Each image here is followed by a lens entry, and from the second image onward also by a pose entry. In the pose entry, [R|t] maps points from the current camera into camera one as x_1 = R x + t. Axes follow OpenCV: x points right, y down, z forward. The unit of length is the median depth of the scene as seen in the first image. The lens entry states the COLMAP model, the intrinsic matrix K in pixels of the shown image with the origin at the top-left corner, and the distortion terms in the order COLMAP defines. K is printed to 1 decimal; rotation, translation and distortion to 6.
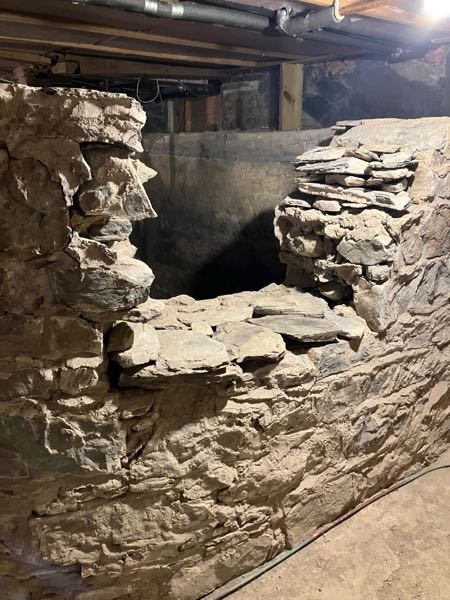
lens RADIAL K [[492.4, 0, 225.8], [0, 492.4, 301.3], [0, 0, 1]] dist [0.041383, -0.049837]
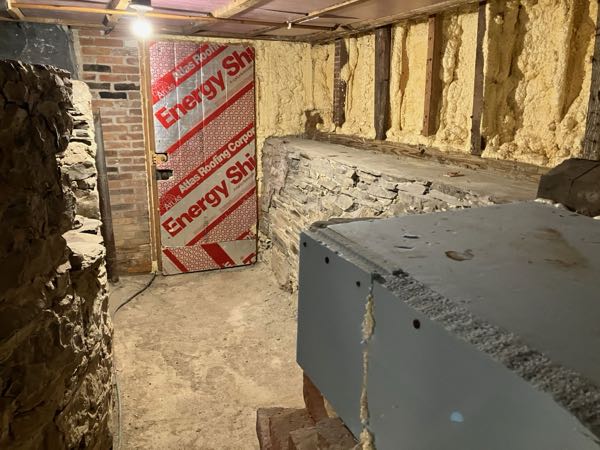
lens RADIAL K [[492.4, 0, 301.0], [0, 492.4, 223.0], [0, 0, 1]] dist [0.041383, -0.049837]
pose [[0.211204, -0.252254, 0.944331, -0.985065], [0.293936, 0.937796, 0.184768, -0.032254], [-0.932199, 0.238549, 0.272213, 0.023621]]
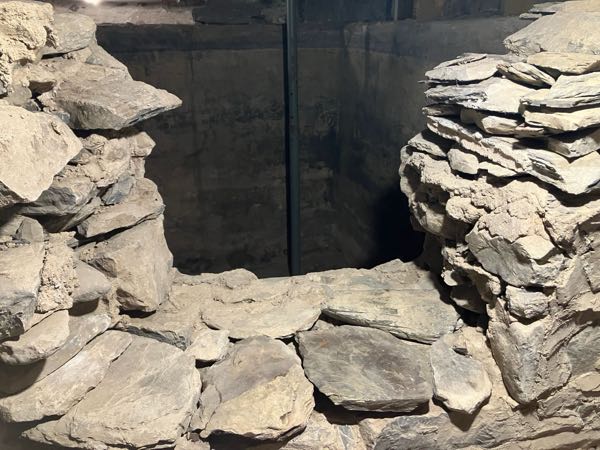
lens RADIAL K [[492.4, 0, 298.8], [0, 492.4, 224.7], [0, 0, 1]] dist [0.041383, -0.049837]
pose [[0.917031, 0.121047, -0.380001, 0.272090], [-0.091931, 0.991325, 0.093931, -0.163527], [0.388075, -0.051203, 0.920204, 0.411248]]
